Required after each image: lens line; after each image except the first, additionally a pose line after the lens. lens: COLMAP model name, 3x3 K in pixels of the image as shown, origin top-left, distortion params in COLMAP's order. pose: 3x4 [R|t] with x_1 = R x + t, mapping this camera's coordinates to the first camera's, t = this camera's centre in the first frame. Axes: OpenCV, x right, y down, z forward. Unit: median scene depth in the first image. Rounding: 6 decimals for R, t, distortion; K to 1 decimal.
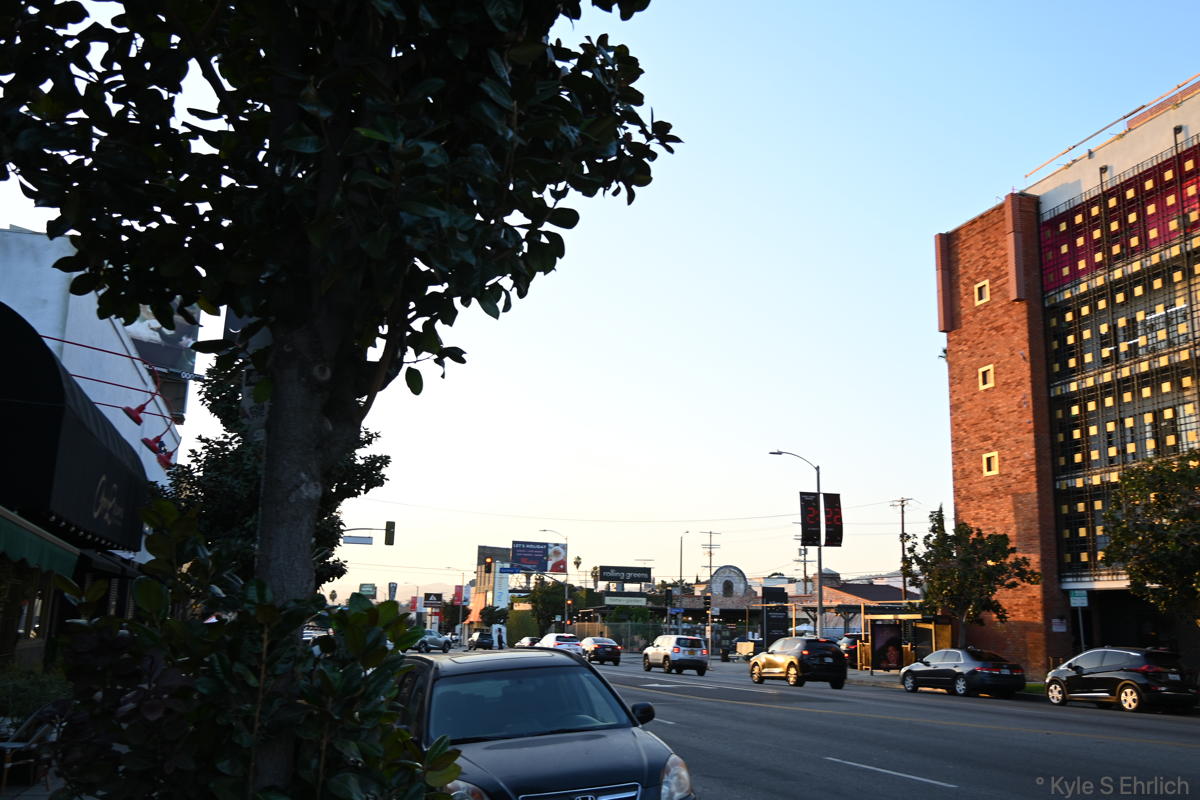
lens RADIAL K [[1074.7, 0, 603.2], [0, 1074.7, 397.6], [0, 0, 1]] dist [-0.021057, -0.002201]
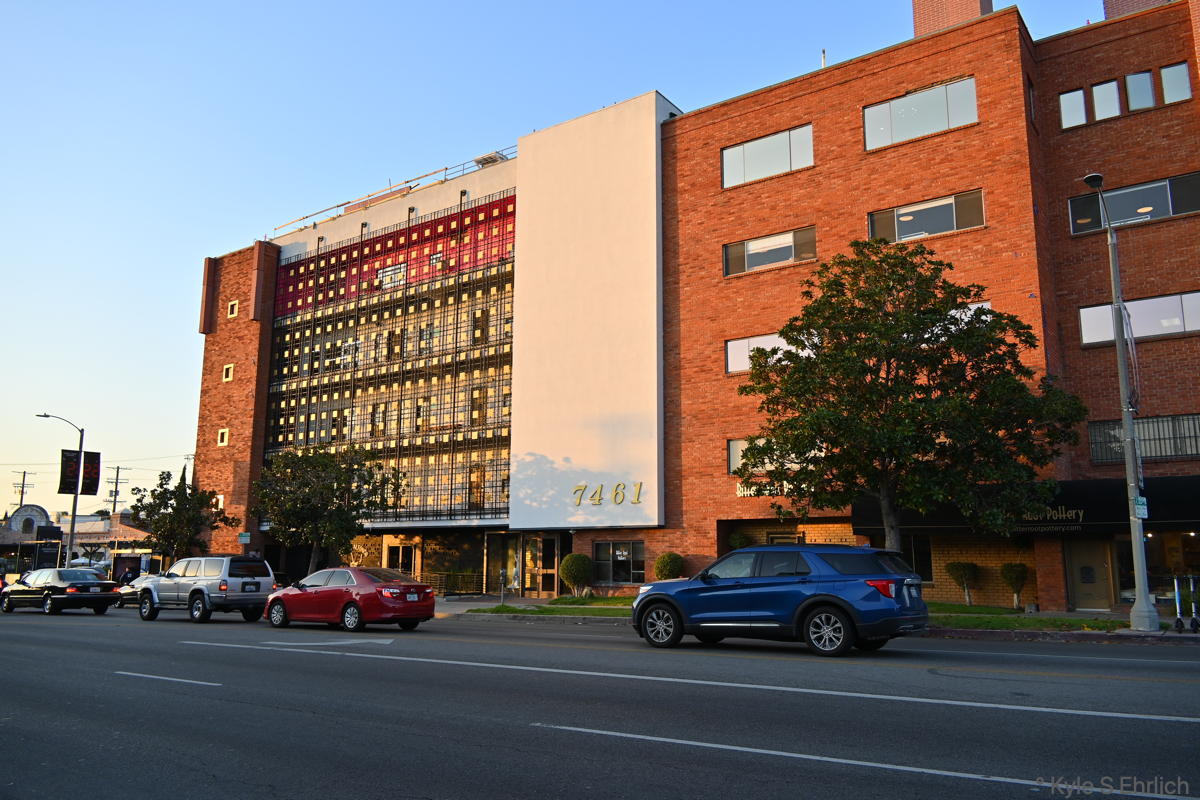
lens RADIAL K [[902.5, 0, 599.7], [0, 902.5, 400.0], [0, 0, 1]] dist [-0.006348, 0.027021]
pose [[0.798156, 0.085573, 0.596342, 0.061959], [-0.108847, 0.994054, 0.003038, -0.041934], [-0.592536, -0.067335, 0.802725, -0.197931]]
